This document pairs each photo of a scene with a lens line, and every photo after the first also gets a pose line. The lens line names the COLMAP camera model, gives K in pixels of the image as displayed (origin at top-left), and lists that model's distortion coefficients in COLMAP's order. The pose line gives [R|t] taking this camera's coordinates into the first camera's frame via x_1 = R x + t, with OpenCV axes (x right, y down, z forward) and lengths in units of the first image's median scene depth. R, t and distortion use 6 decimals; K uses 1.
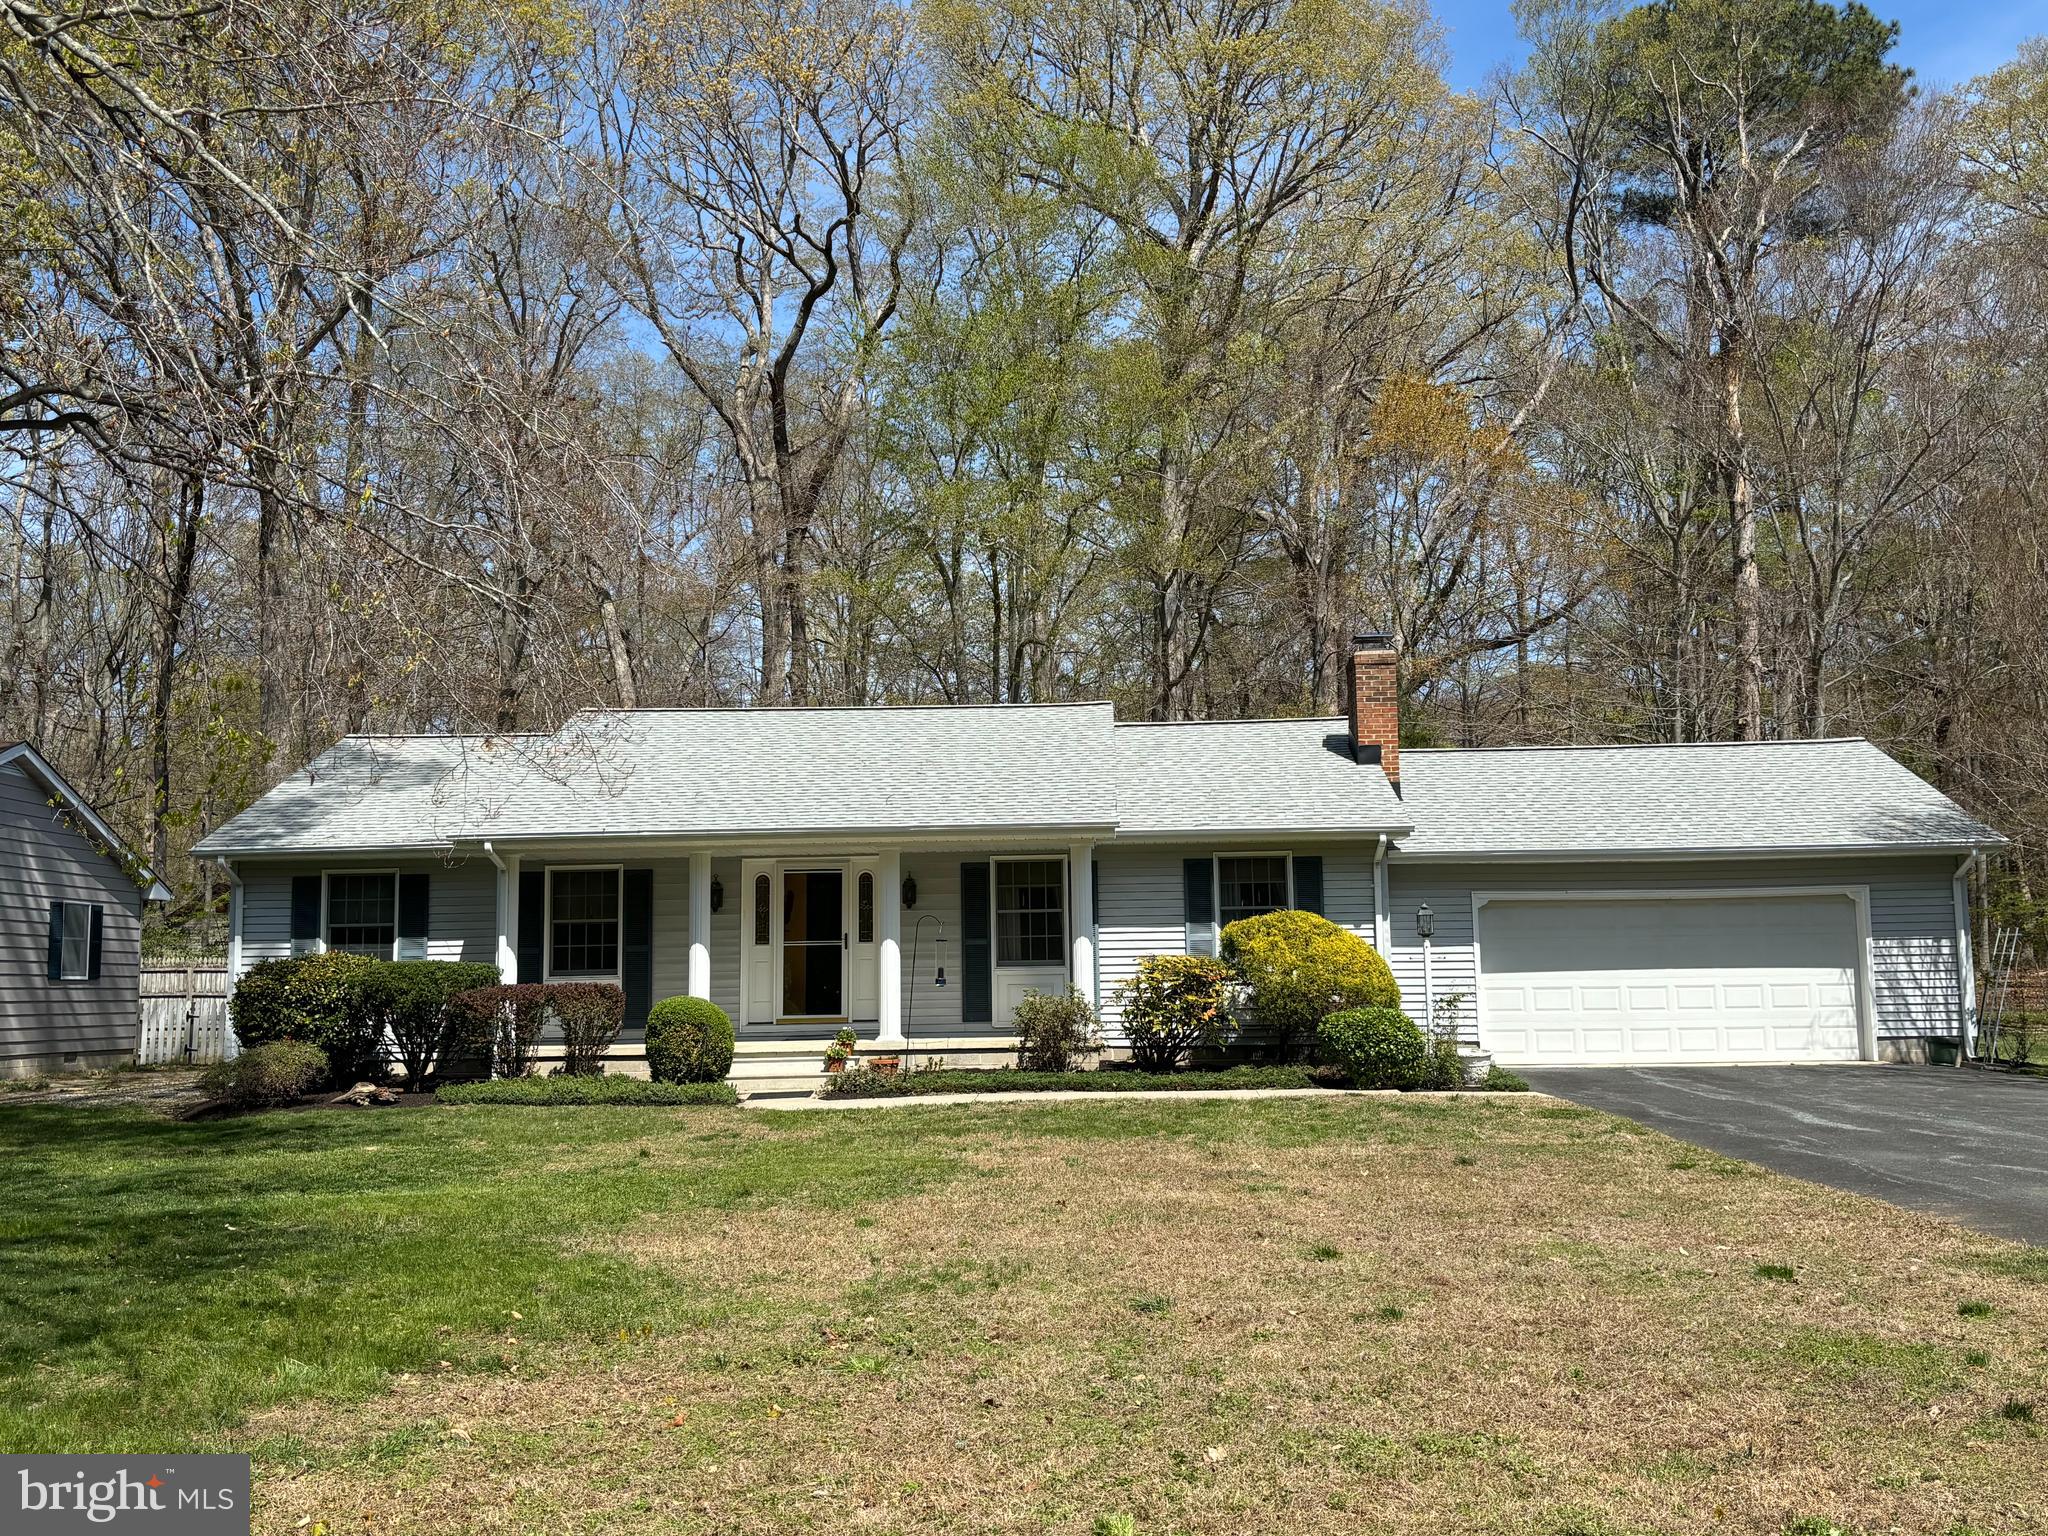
lens RADIAL K [[1965.1, 0, 1047.1], [0, 1965.1, 759.2], [0, 0, 1]] dist [0.044779, 0.000000]
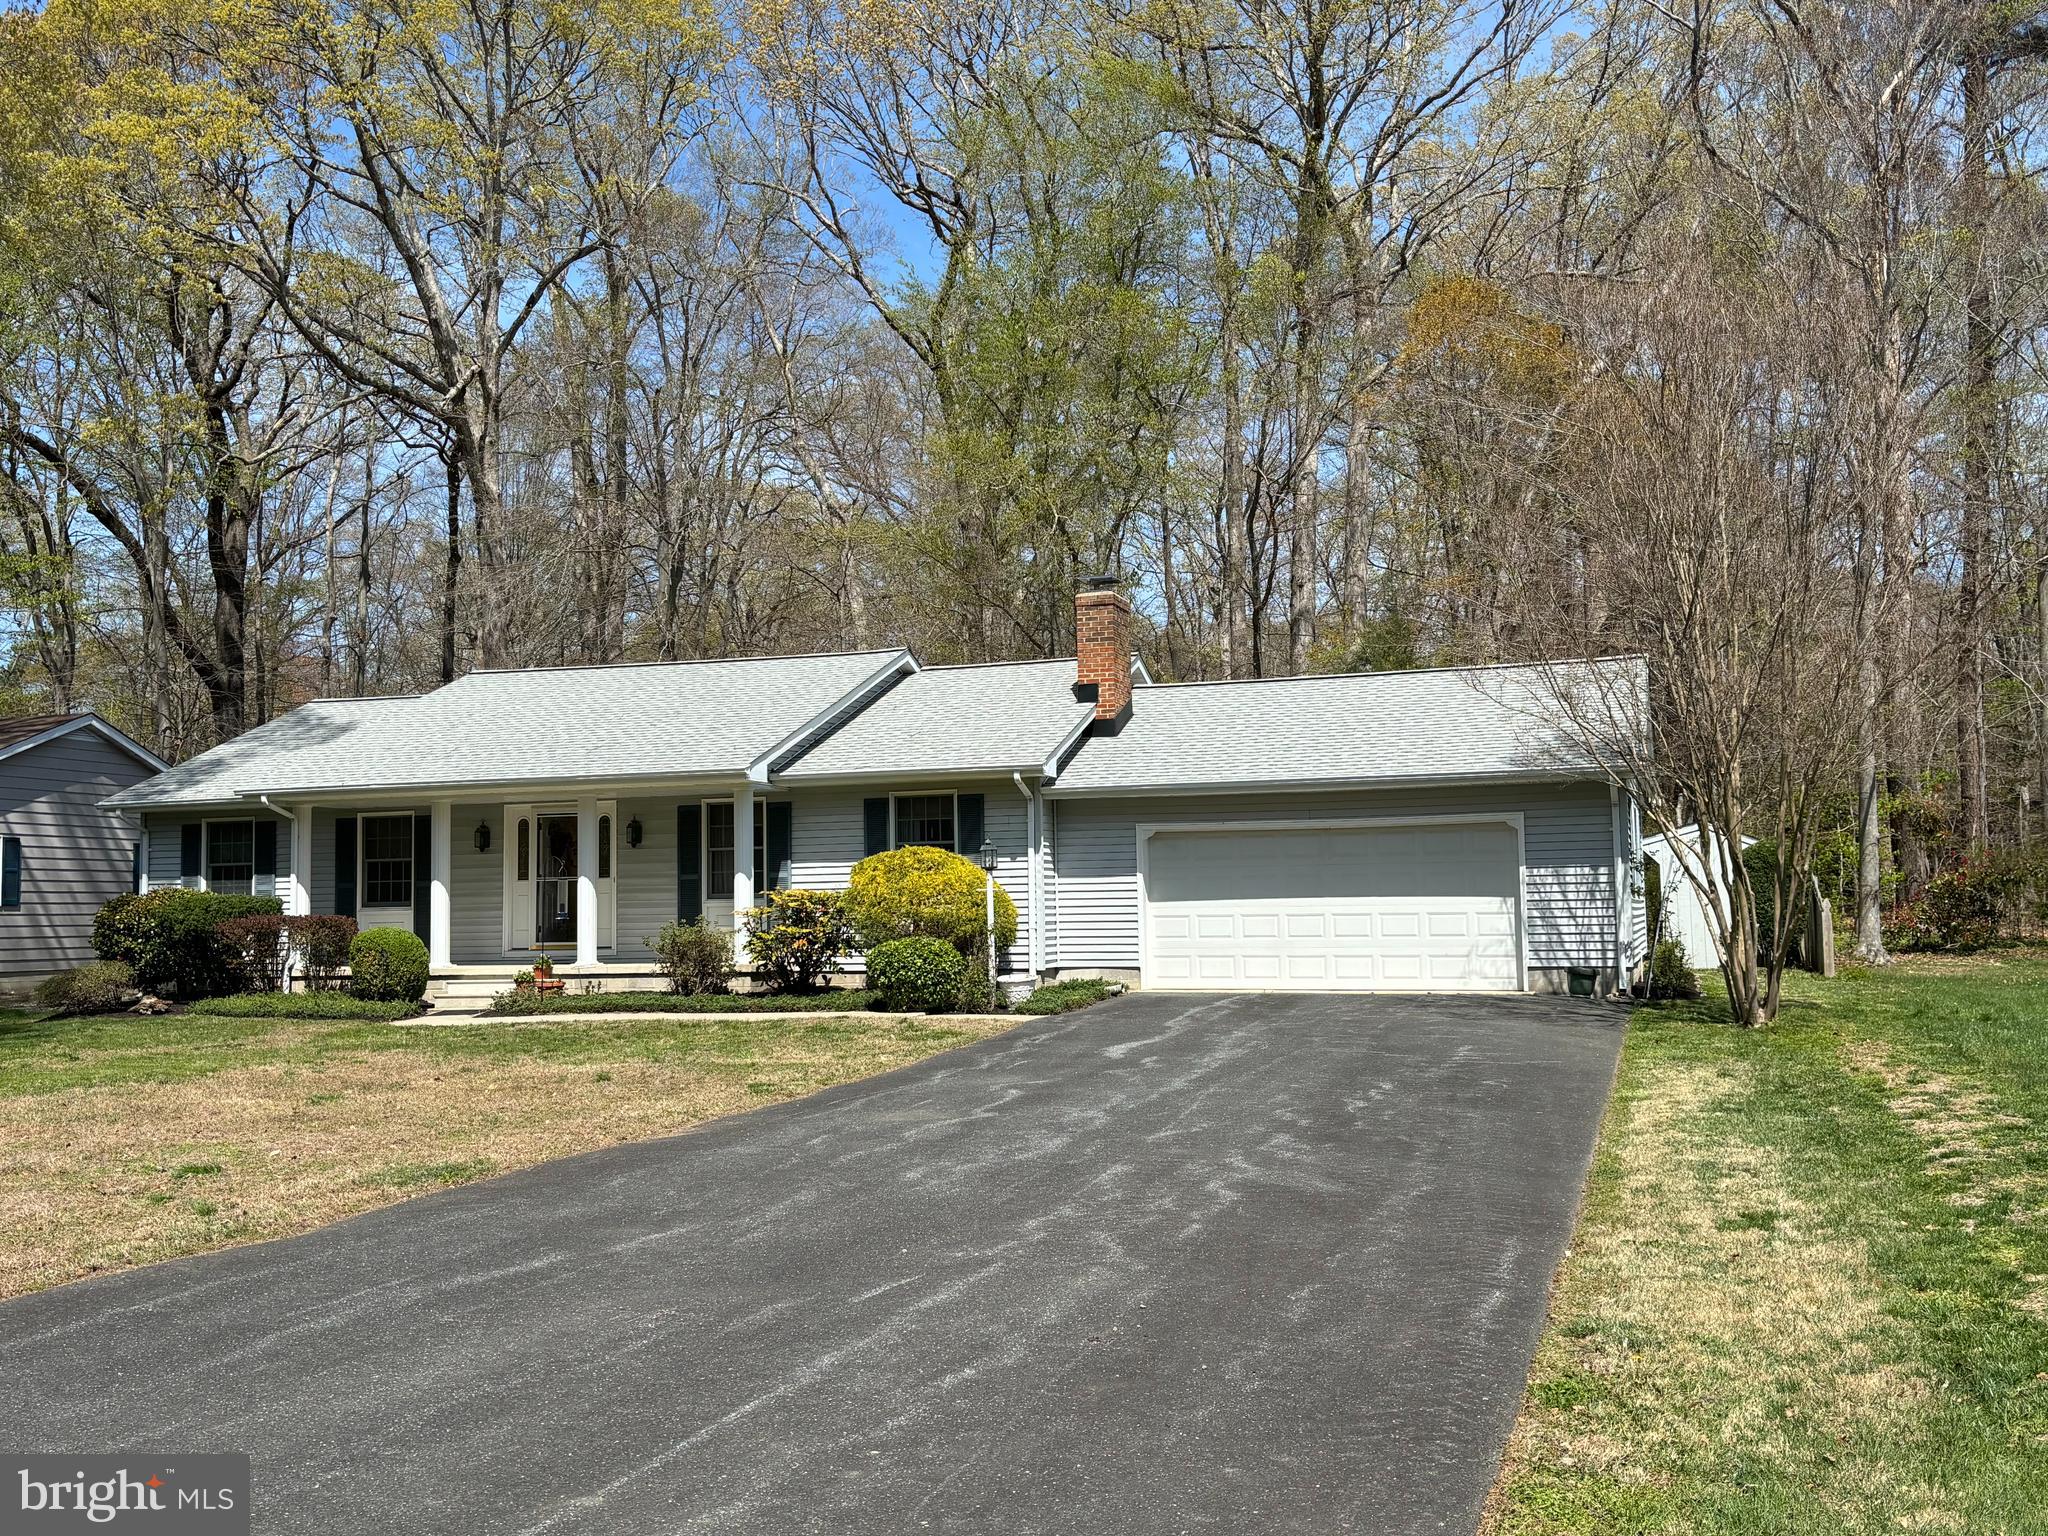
lens RADIAL K [[1965.1, 0, 1008.5], [0, 1965.1, 776.6], [0, 0, 1]] dist [0.044779, 0.000000]
pose [[0.955395, -0.020111, -0.294646, 0.461511], [0.035448, 0.998275, 0.046804, -0.008588], [0.293196, -0.055161, 0.954460, -0.000633]]
